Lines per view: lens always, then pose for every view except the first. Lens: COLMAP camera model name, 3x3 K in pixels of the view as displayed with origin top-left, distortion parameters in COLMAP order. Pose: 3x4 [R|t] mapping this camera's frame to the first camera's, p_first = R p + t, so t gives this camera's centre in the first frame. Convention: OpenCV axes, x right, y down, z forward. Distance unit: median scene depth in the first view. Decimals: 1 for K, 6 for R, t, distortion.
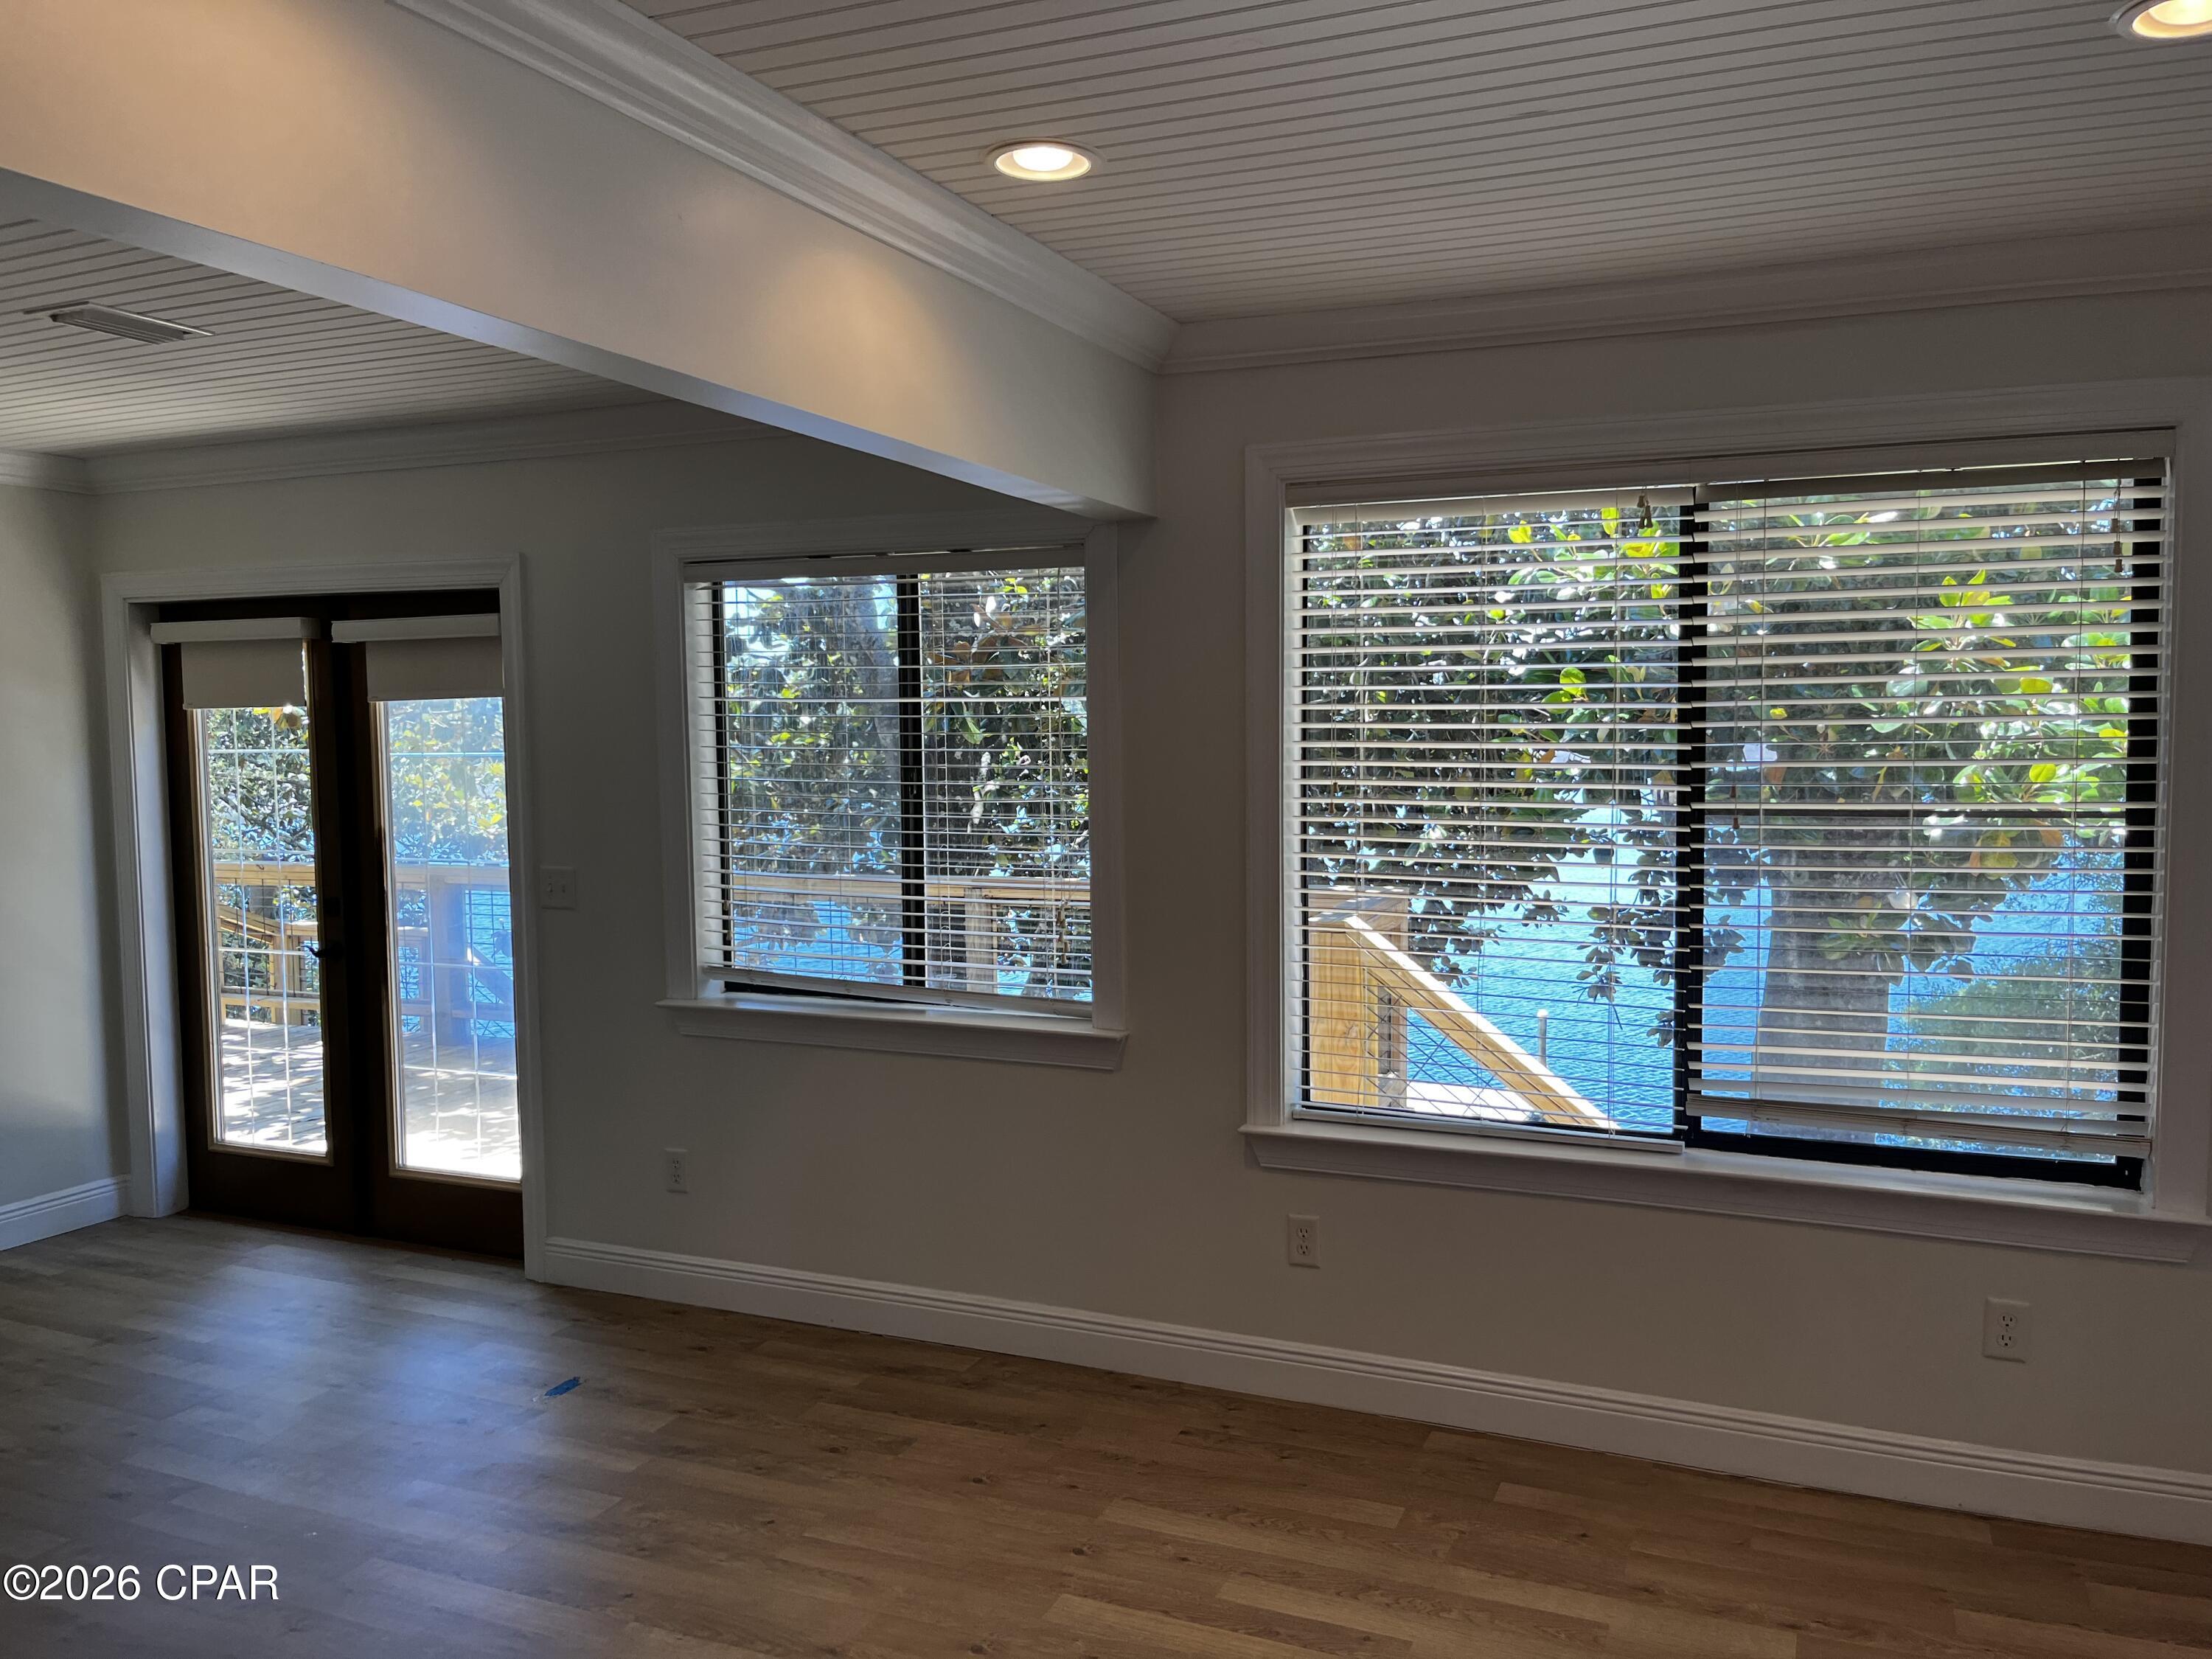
lens RADIAL K [[1705.4, 0, 1112.5], [0, 1705.4, 830.7], [0, 0, 1]] dist [0.060620, -0.089480]
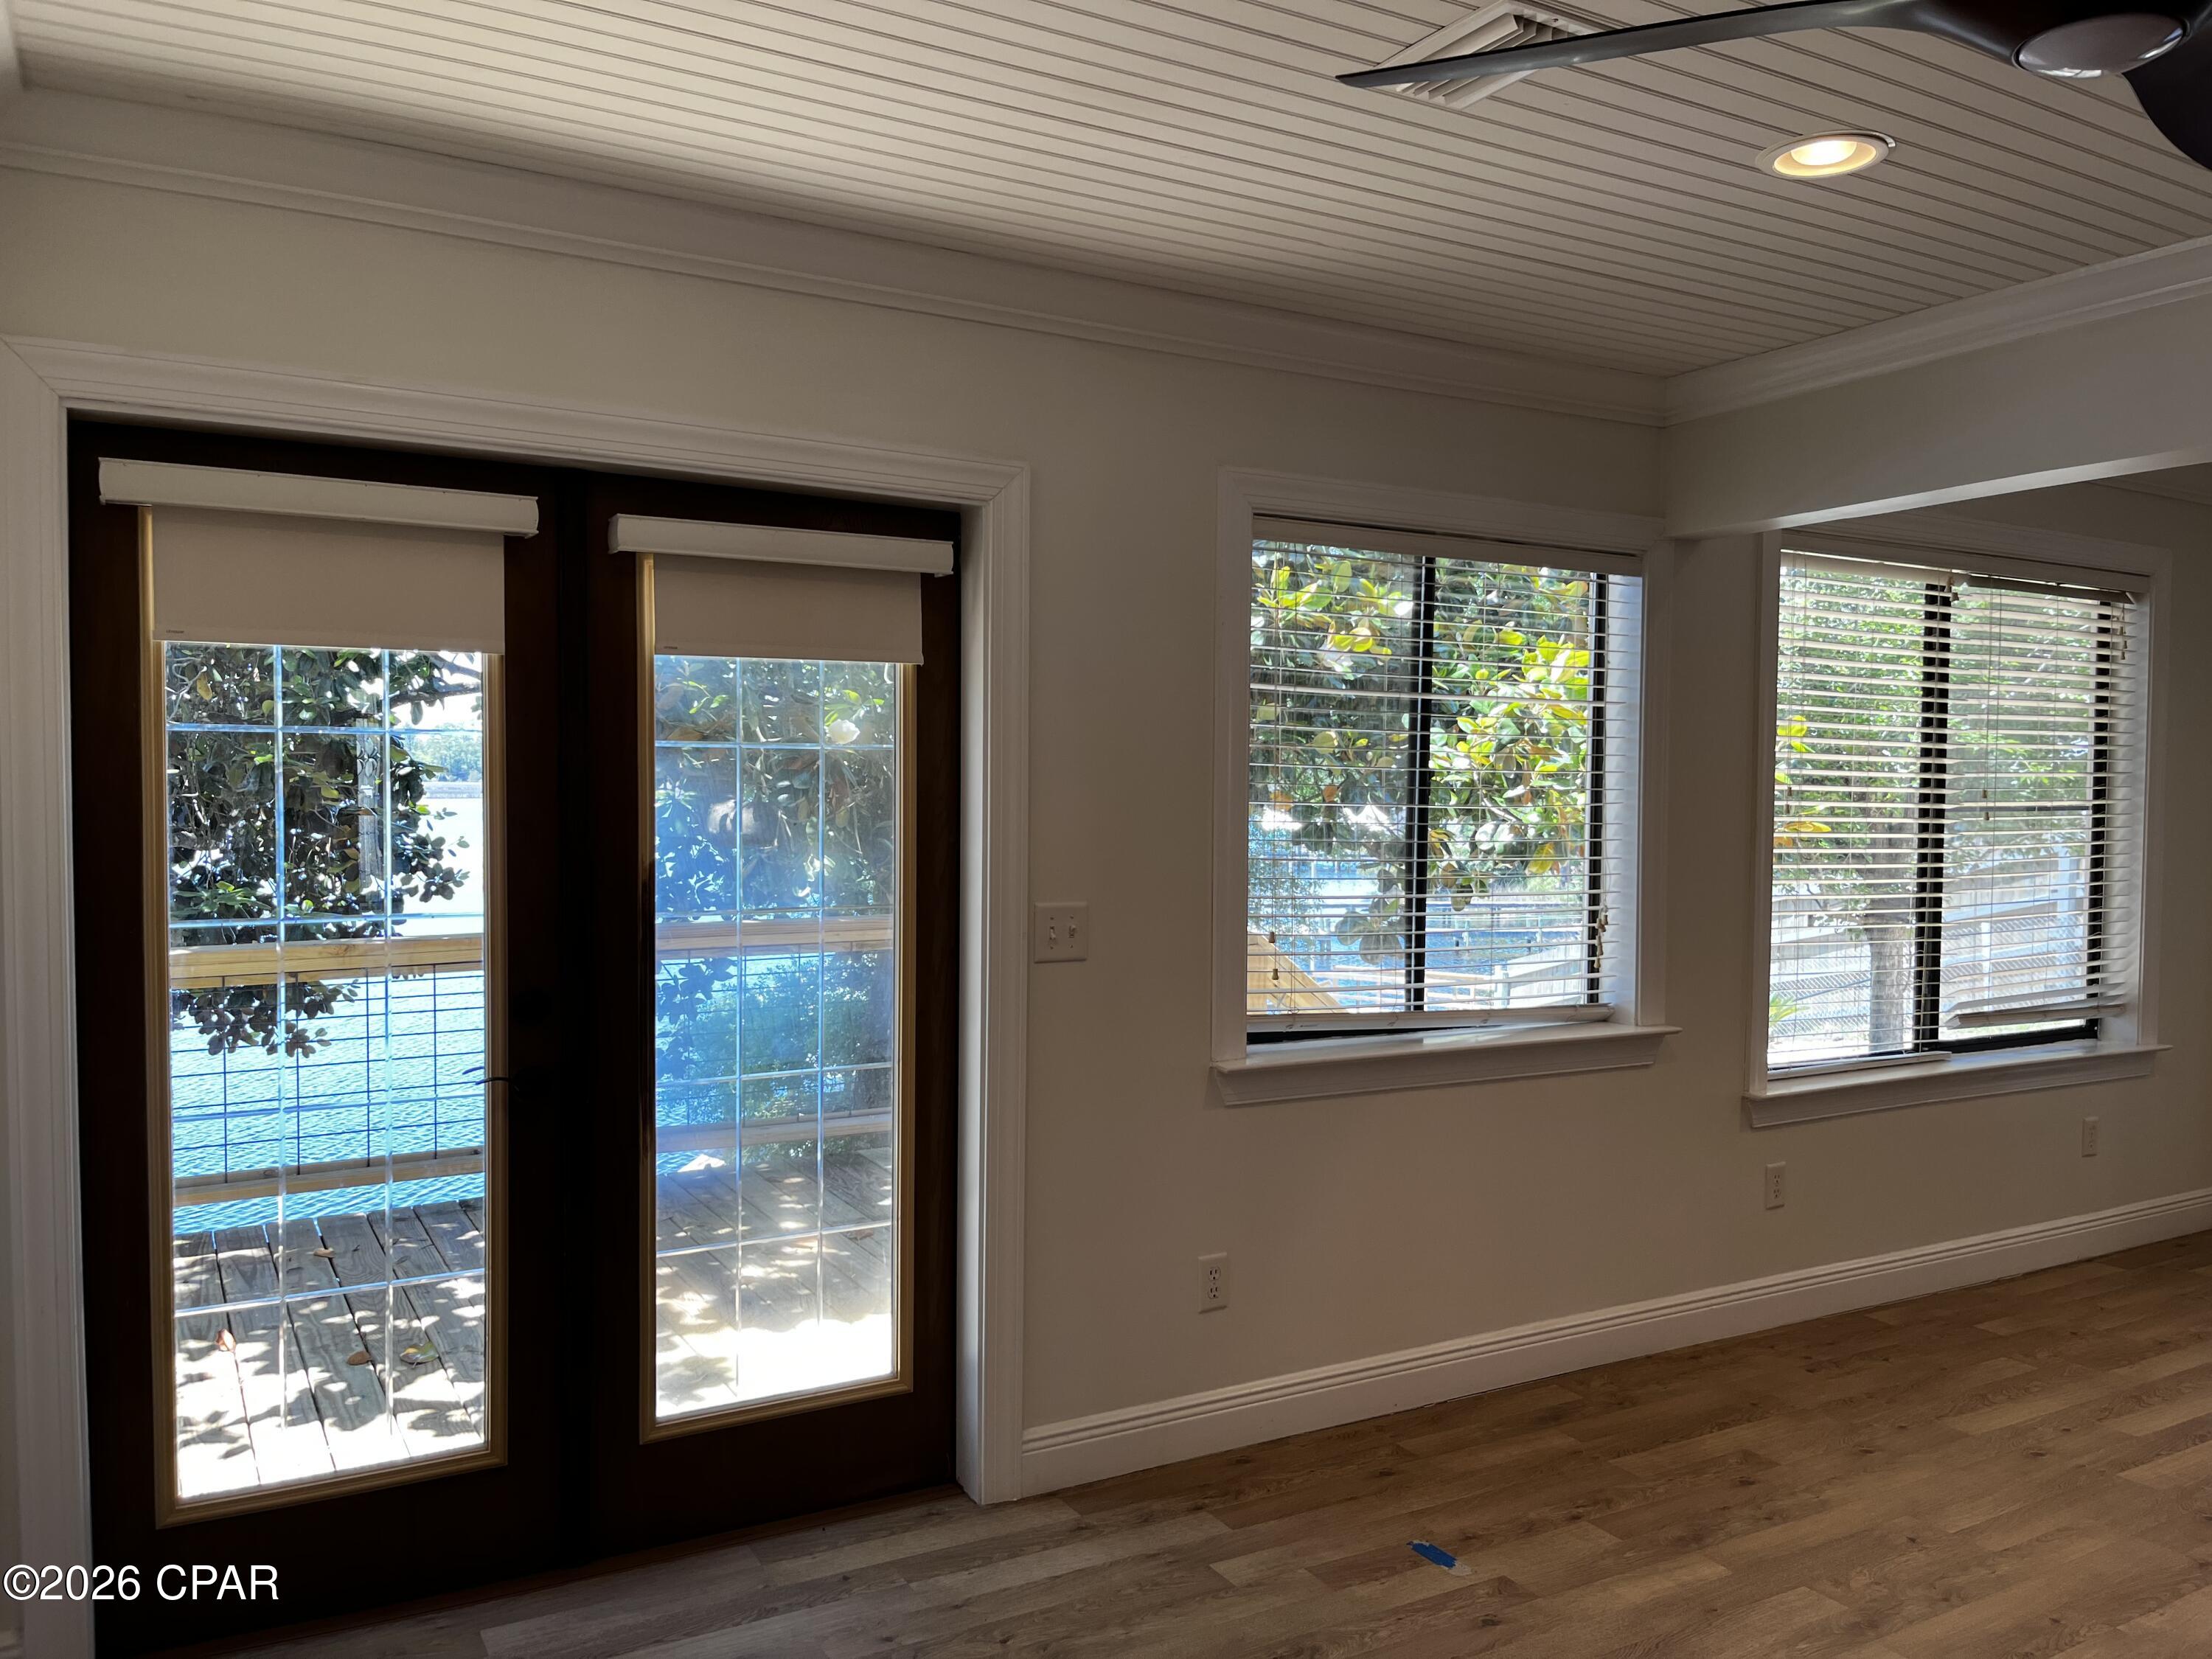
lens RADIAL K [[1705.4, 0, 1100.6], [0, 1705.4, 824.8], [0, 0, 1]] dist [0.060620, -0.089480]
pose [[0.586172, -0.009306, 0.810133, -1.115346], [0.033139, 0.999373, -0.012498, -0.003124], [-0.809509, 0.034173, 0.586112, 0.700897]]
